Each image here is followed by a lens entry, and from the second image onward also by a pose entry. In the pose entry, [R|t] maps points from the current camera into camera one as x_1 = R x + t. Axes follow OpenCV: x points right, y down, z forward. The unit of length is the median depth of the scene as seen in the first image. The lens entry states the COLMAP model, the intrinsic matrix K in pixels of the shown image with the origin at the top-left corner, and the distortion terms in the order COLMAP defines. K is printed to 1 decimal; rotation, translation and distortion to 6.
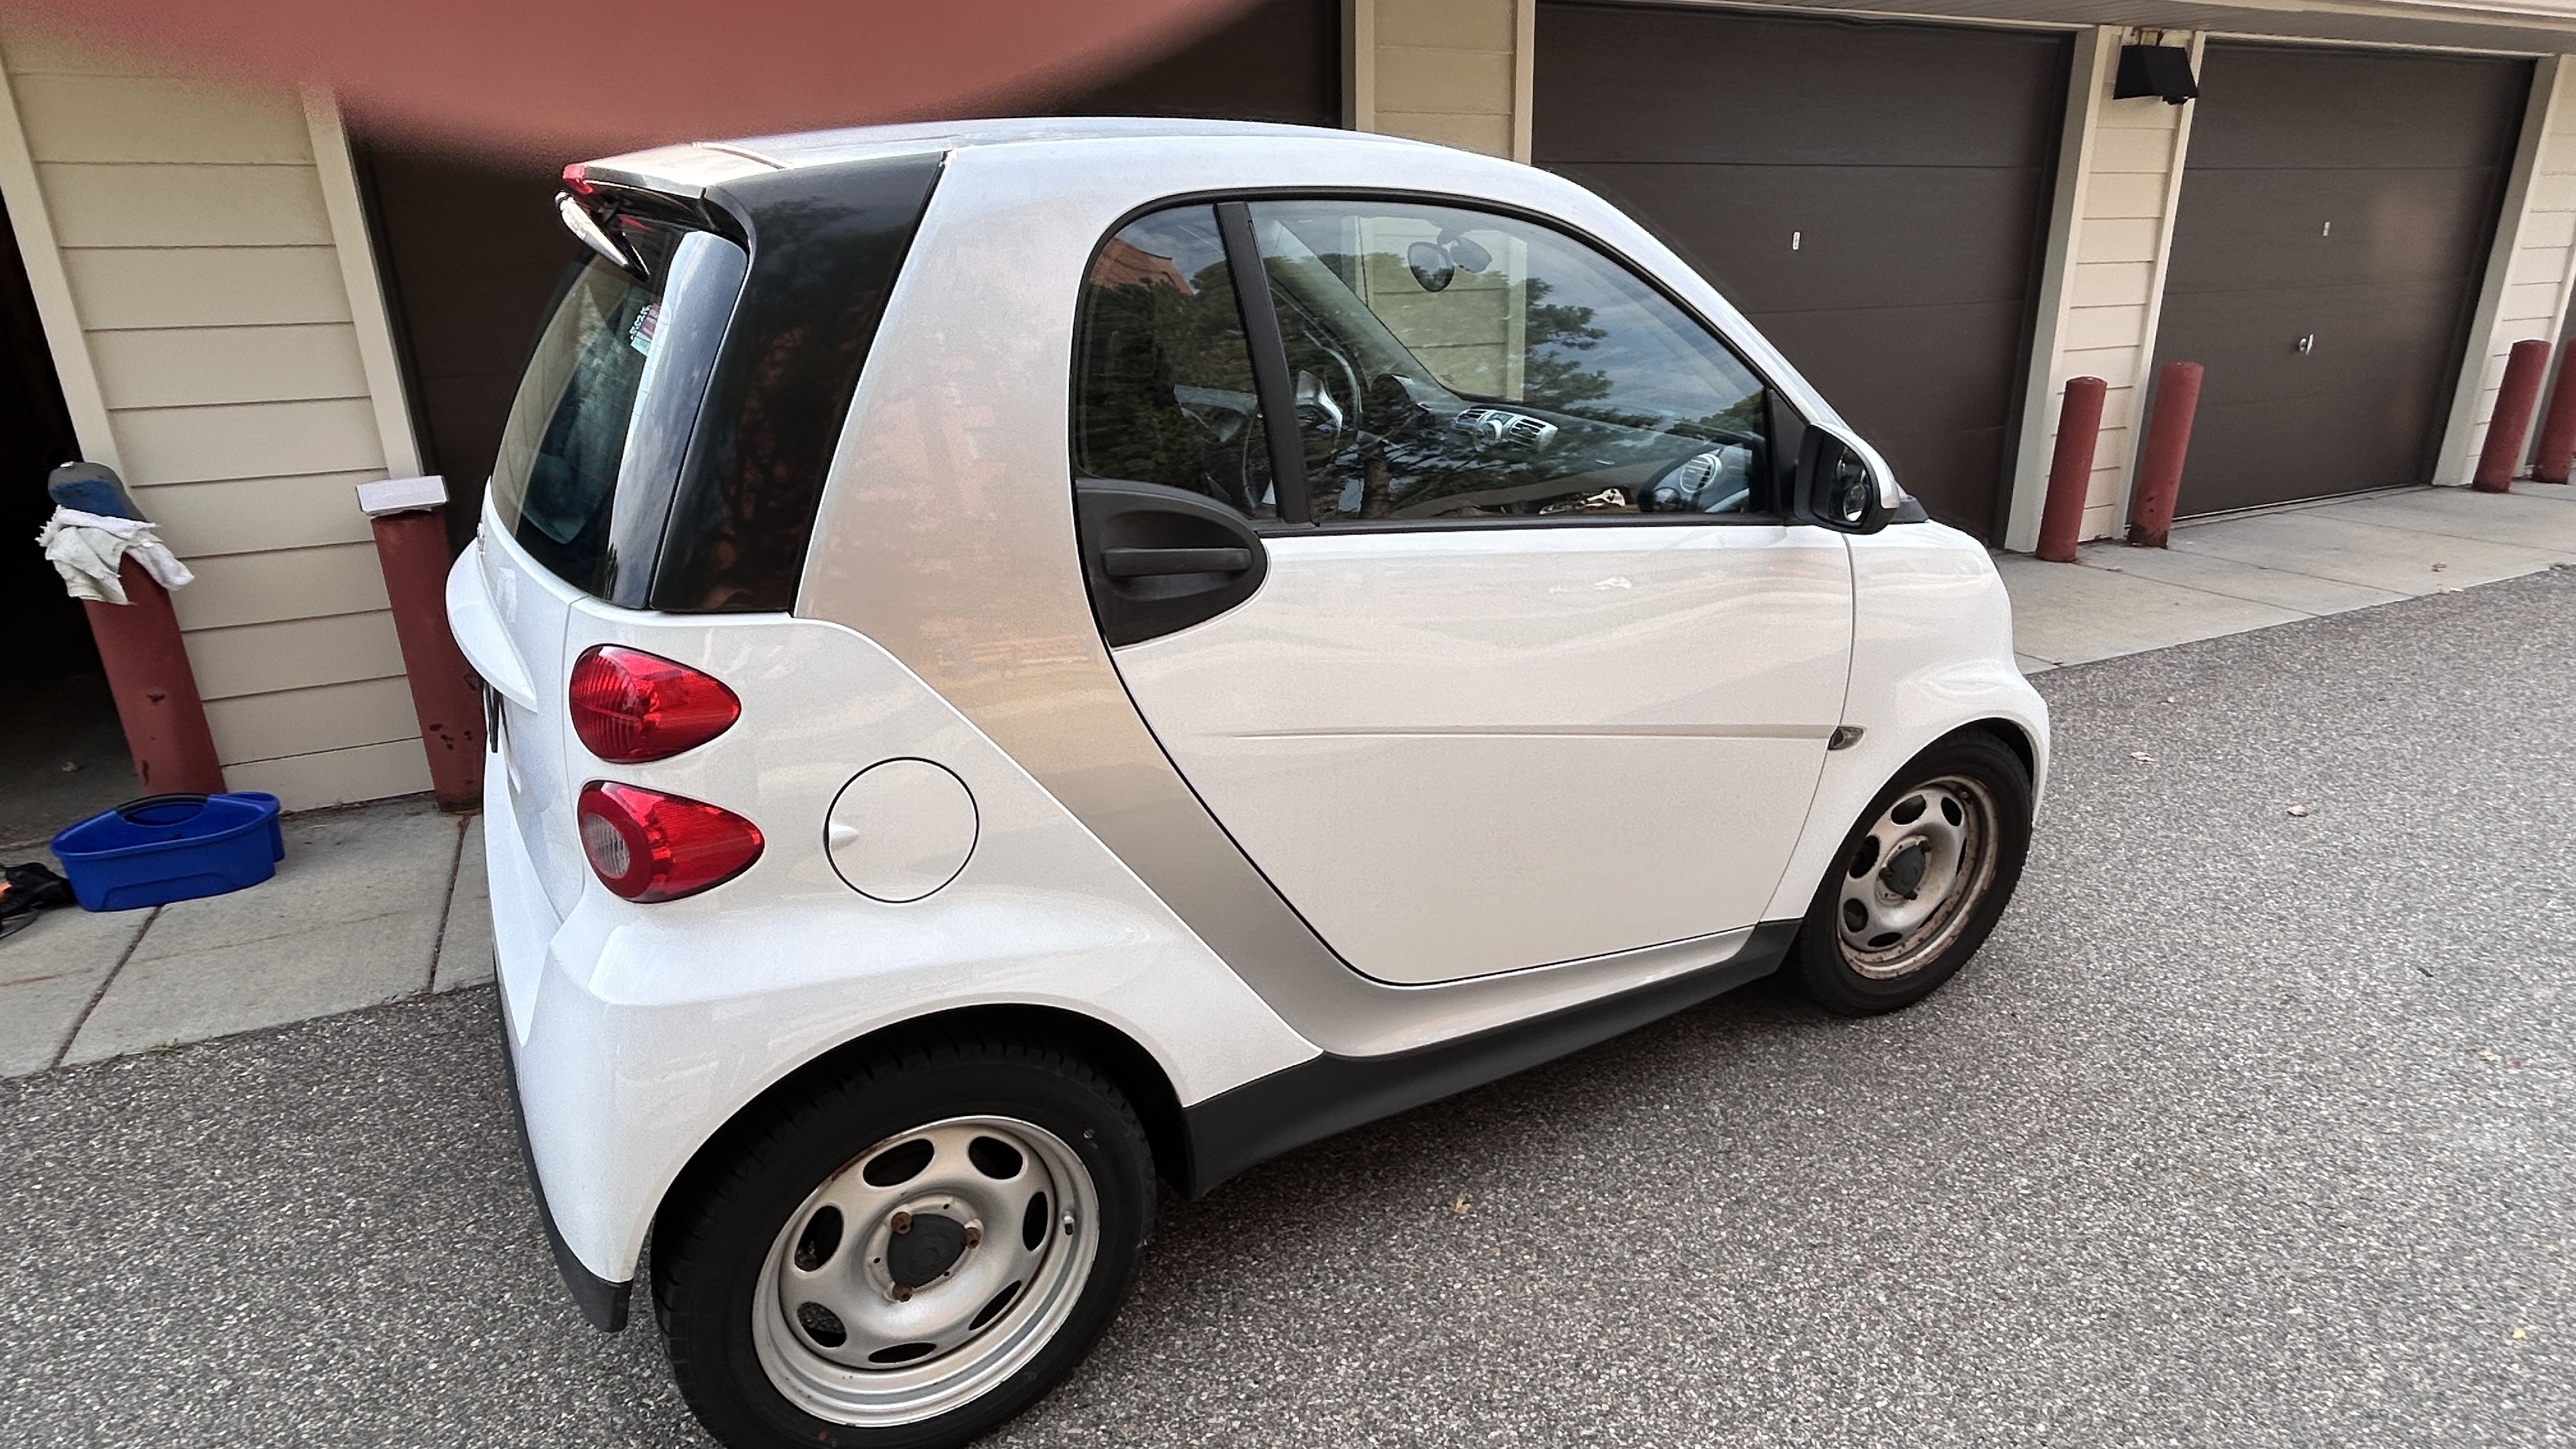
lens RADIAL K [[1359.8, 0, 1288.5], [0, 1359.8, 722.8], [0, 0, 1]] dist [-0.013365, 0.005460]
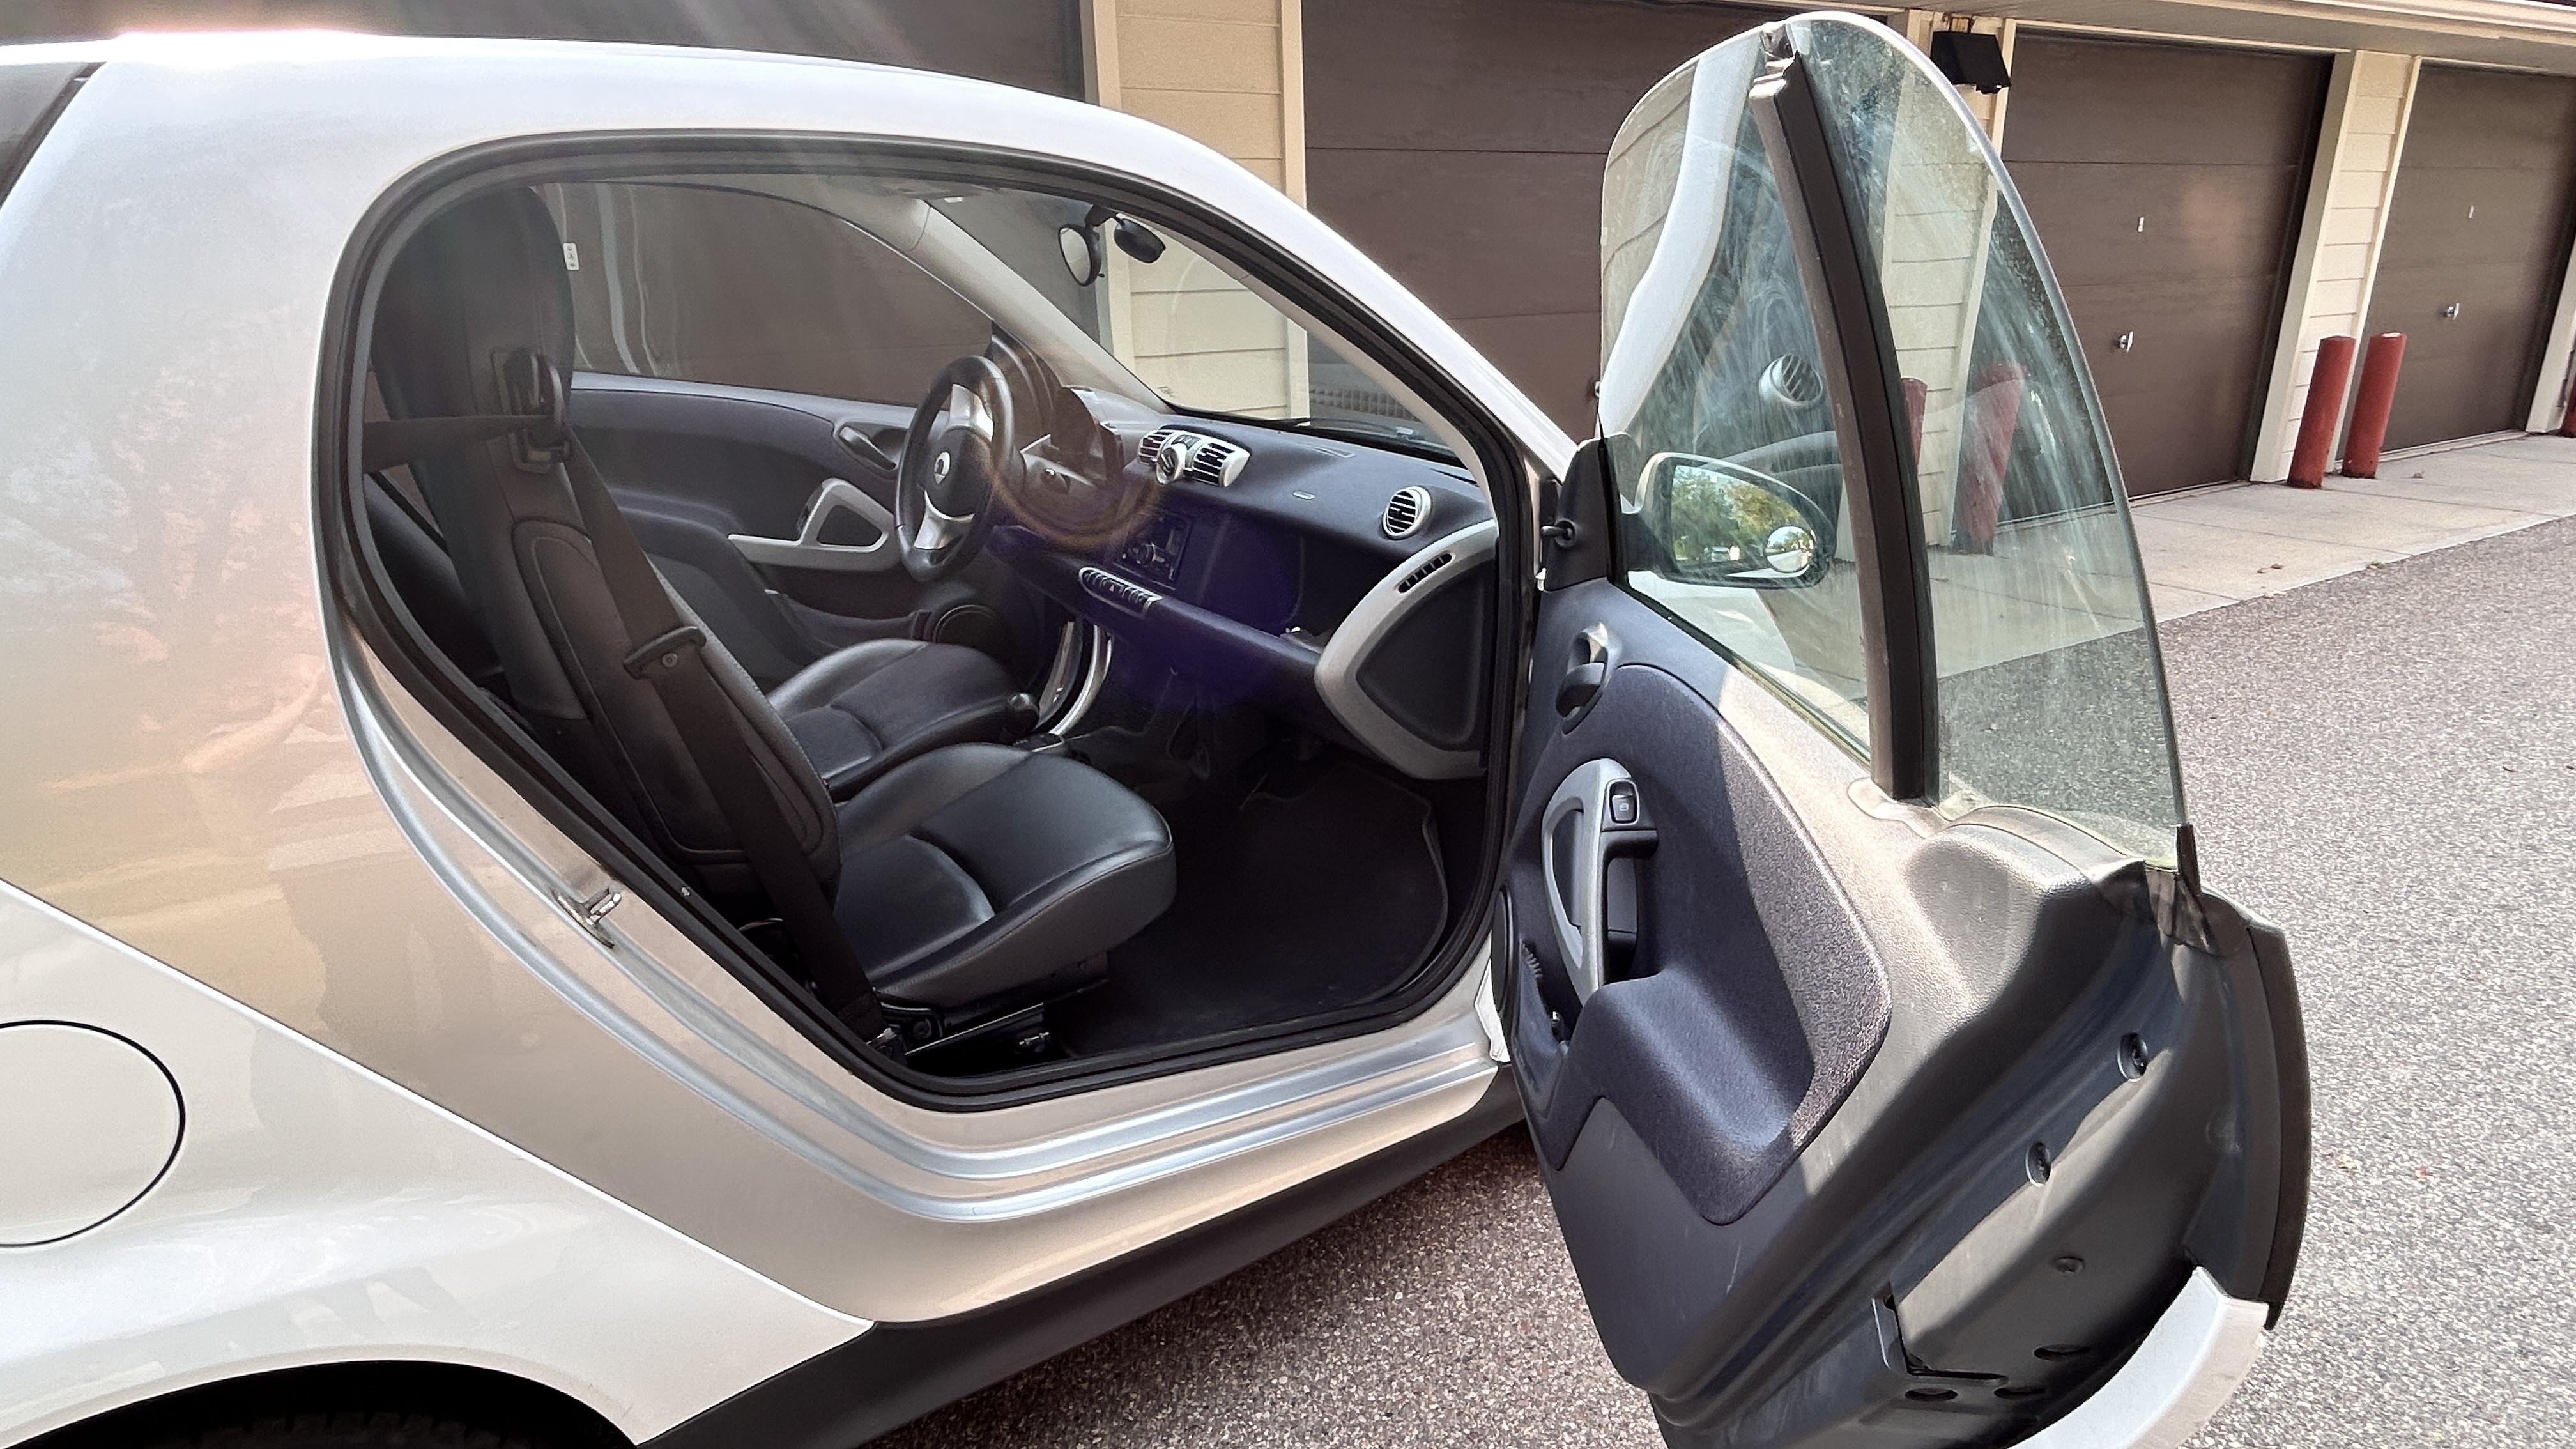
lens RADIAL K [[1359.8, 0, 1288.1], [0, 1359.8, 722.8], [0, 0, 1]] dist [-0.013365, 0.005460]
pose [[0.995995, -0.031151, 0.083811, 0.089596], [0.031448, 0.999503, -0.002230, -0.032660], [-0.083699, 0.004857, 0.996479, 0.116029]]
